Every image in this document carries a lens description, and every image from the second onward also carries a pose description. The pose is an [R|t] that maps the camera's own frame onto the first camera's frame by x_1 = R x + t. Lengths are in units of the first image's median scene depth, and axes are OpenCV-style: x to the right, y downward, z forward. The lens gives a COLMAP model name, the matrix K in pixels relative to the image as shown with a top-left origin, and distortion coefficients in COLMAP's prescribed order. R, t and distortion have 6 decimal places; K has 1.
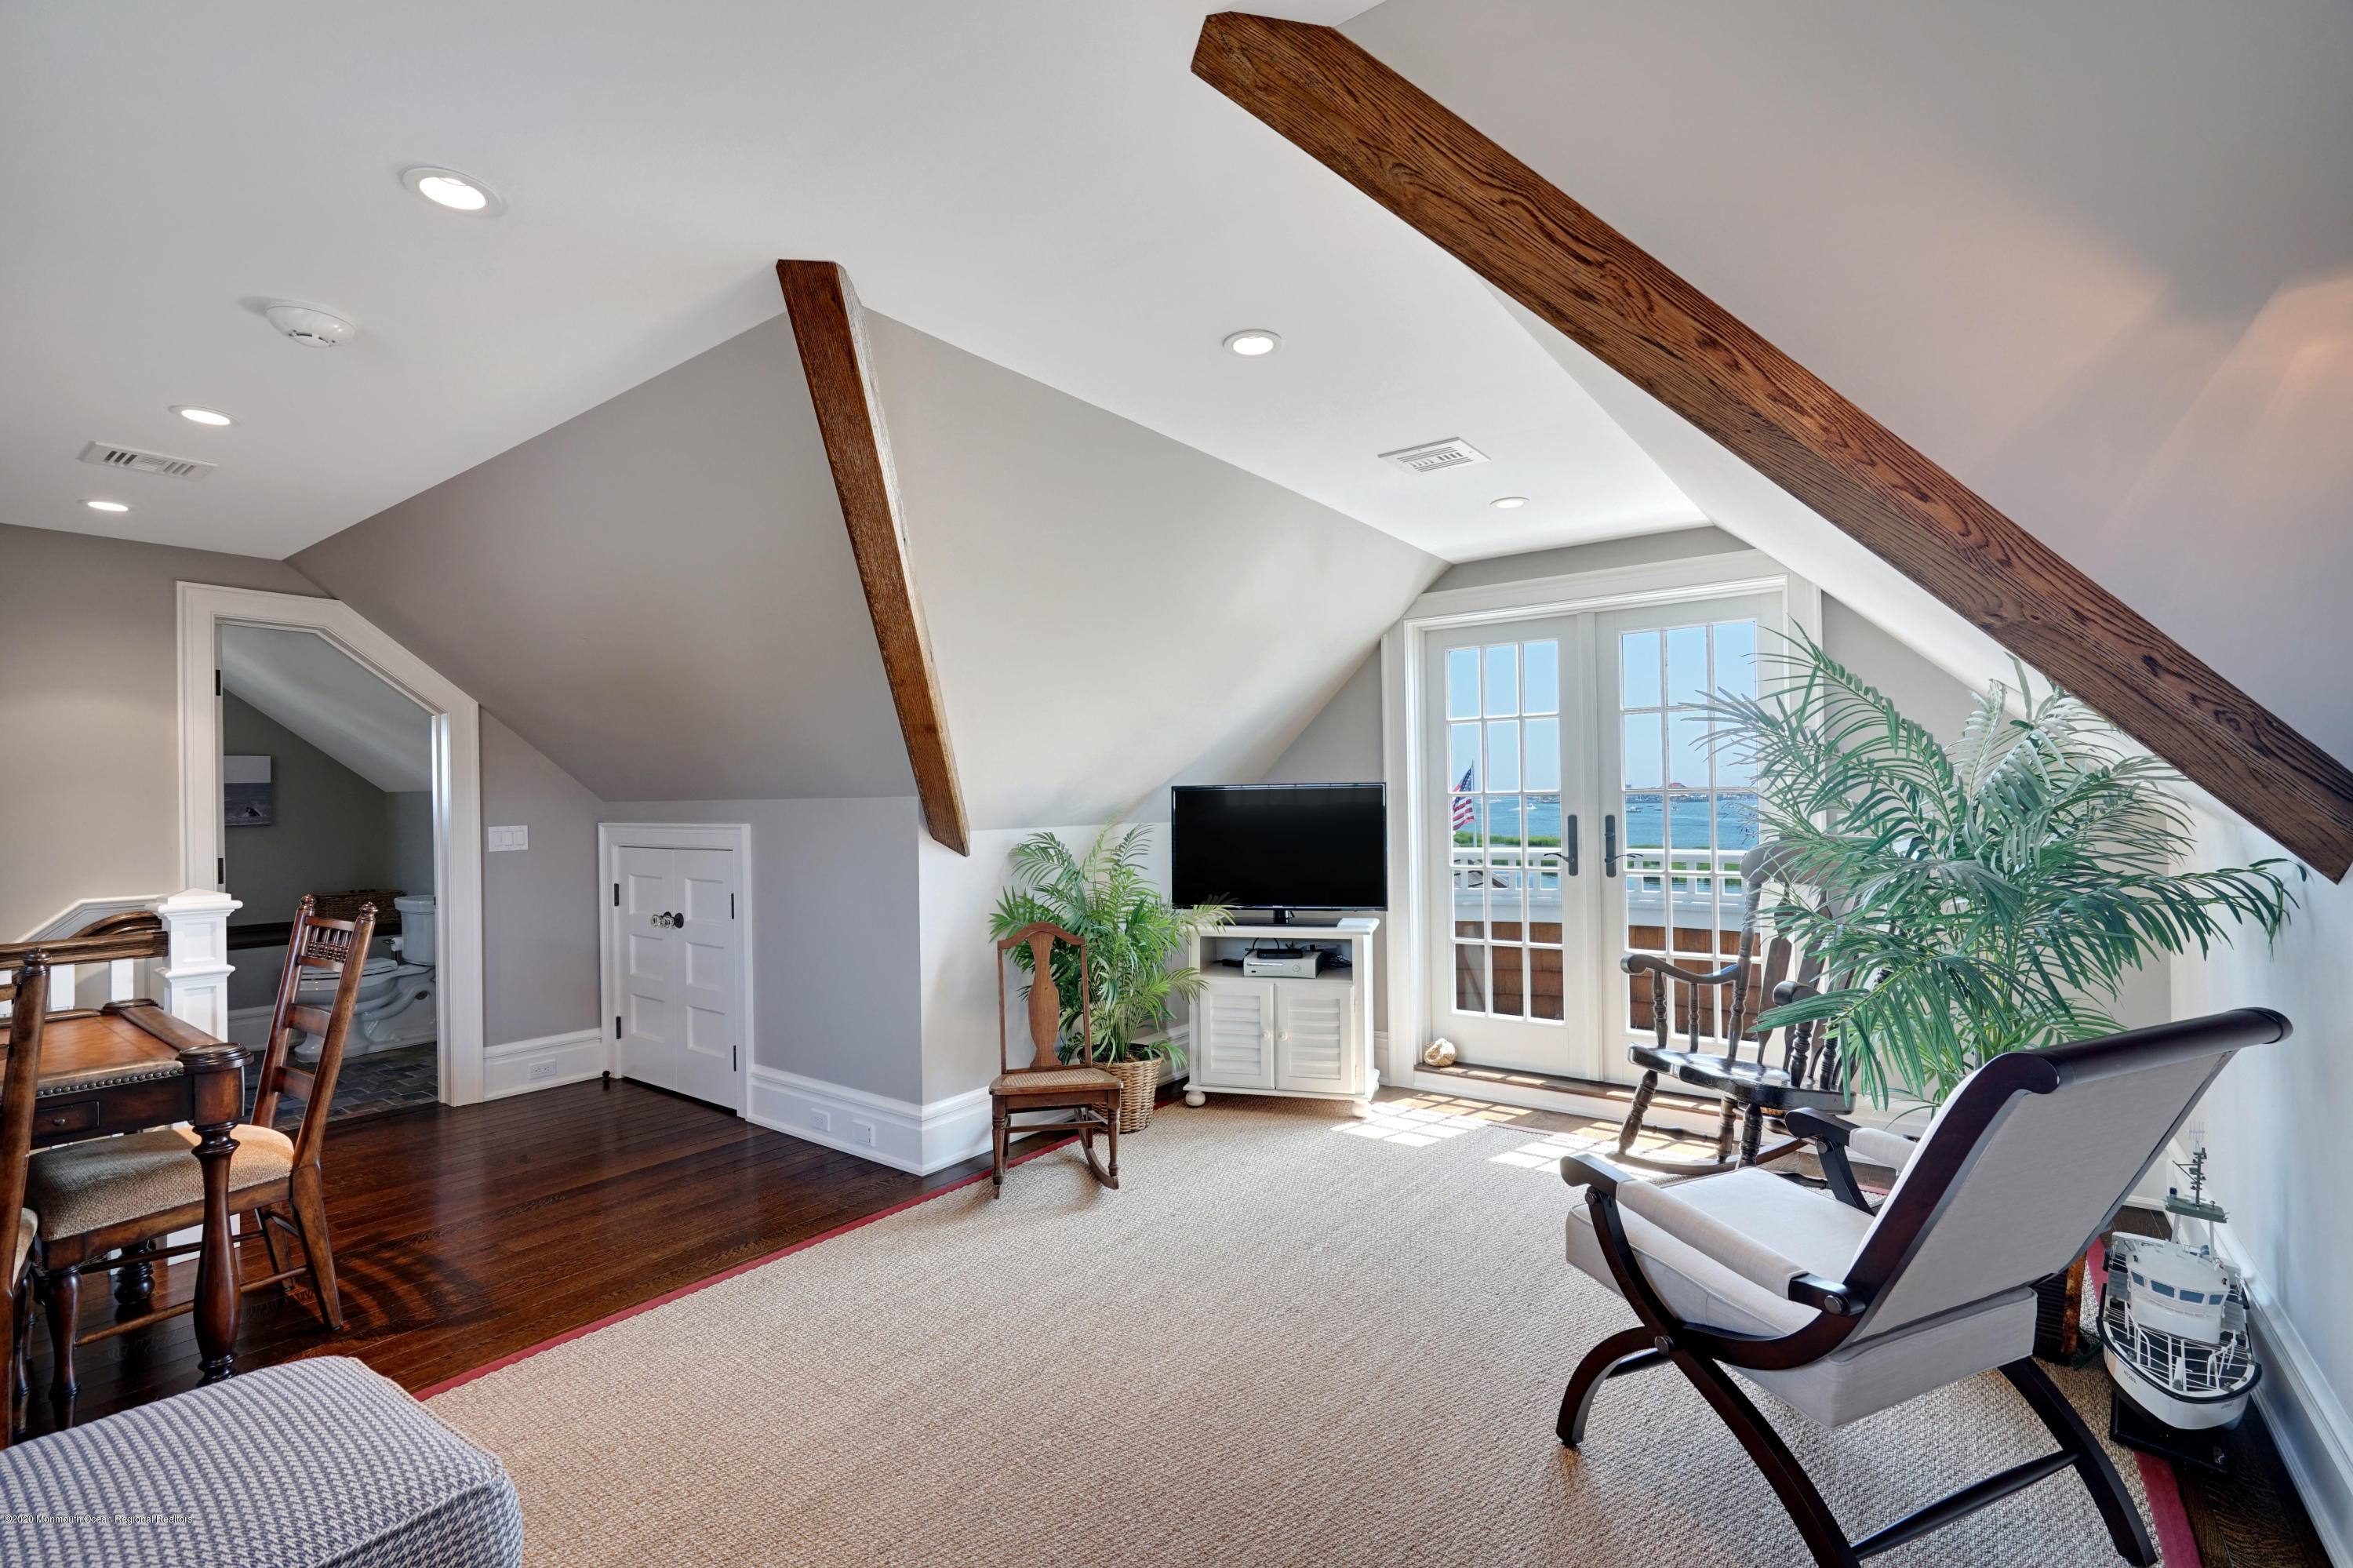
lens RADIAL K [[1056.1, 0, 1178.0], [0, 1056.1, 799.2], [0, 0, 1]] dist [-0.003267, 0.000822]
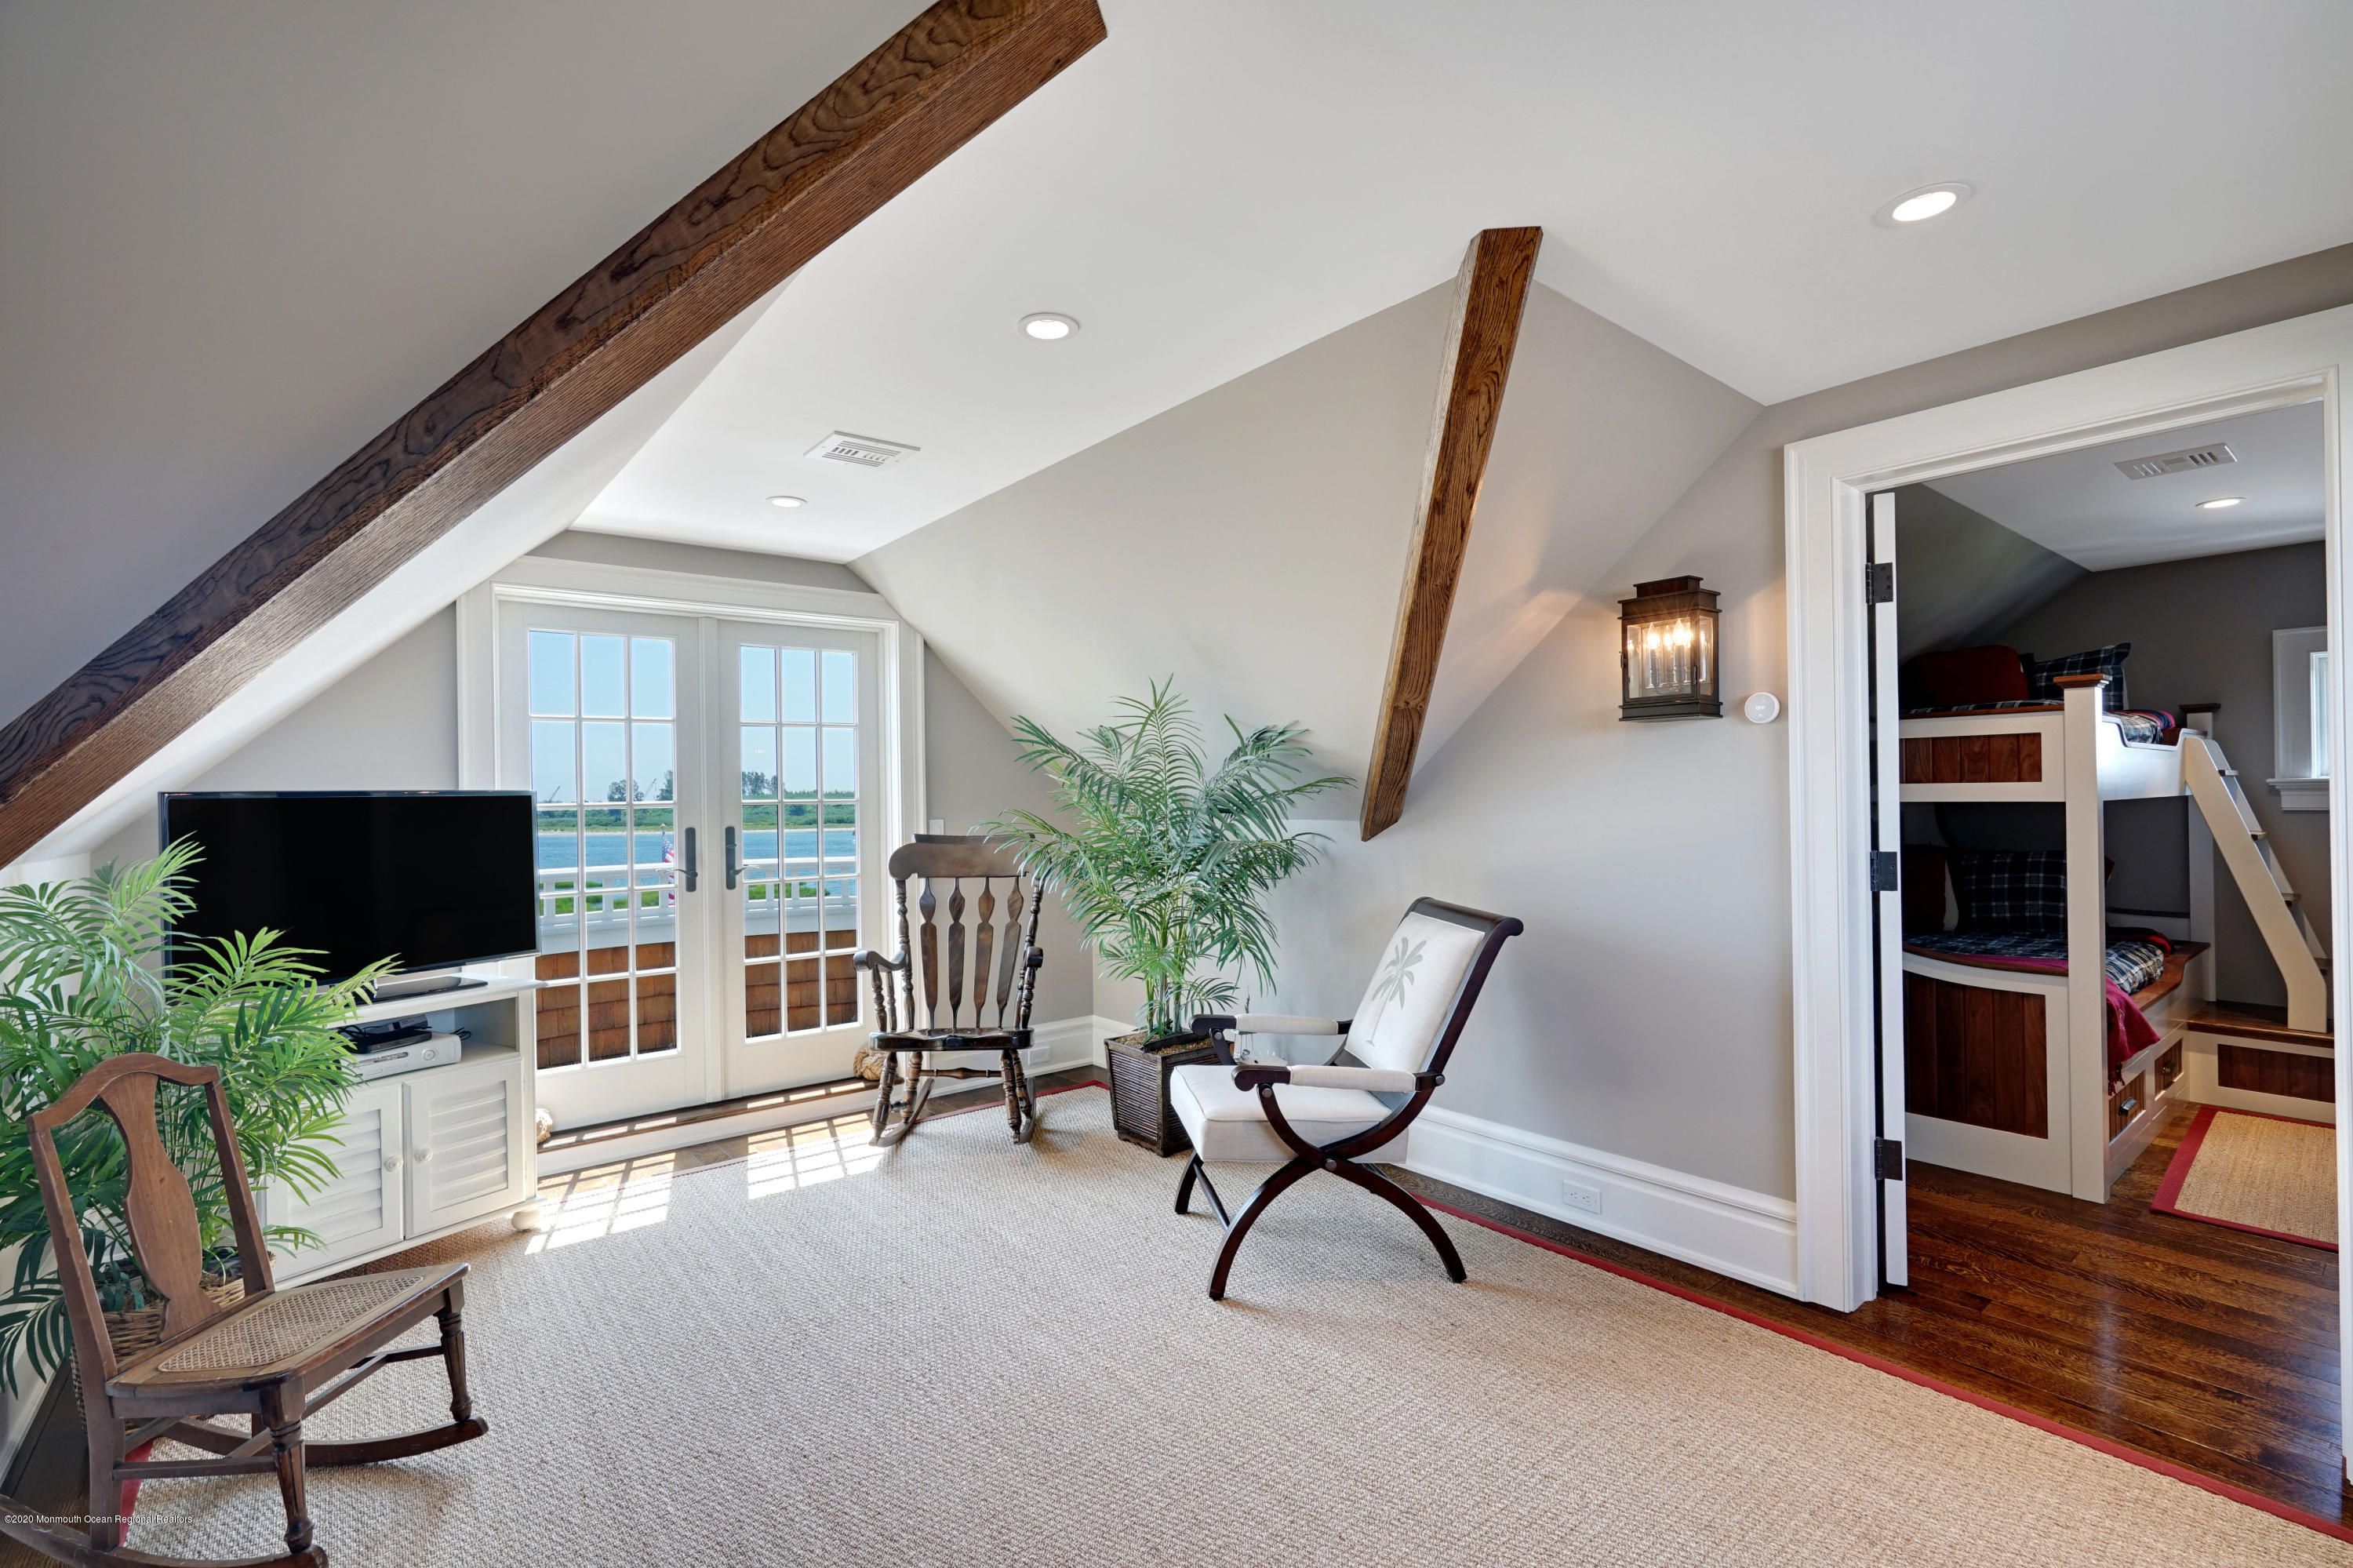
lens RADIAL K [[1056.1, 0, 1171.3], [0, 1056.1, 785.7], [0, 0, 1]] dist [-0.003267, 0.000822]
pose [[0.261050, 0.020949, 0.965098, -0.438354], [0.014957, 0.999557, -0.025743, 0.008540], [-0.965209, 0.021155, 0.260621, 0.342935]]
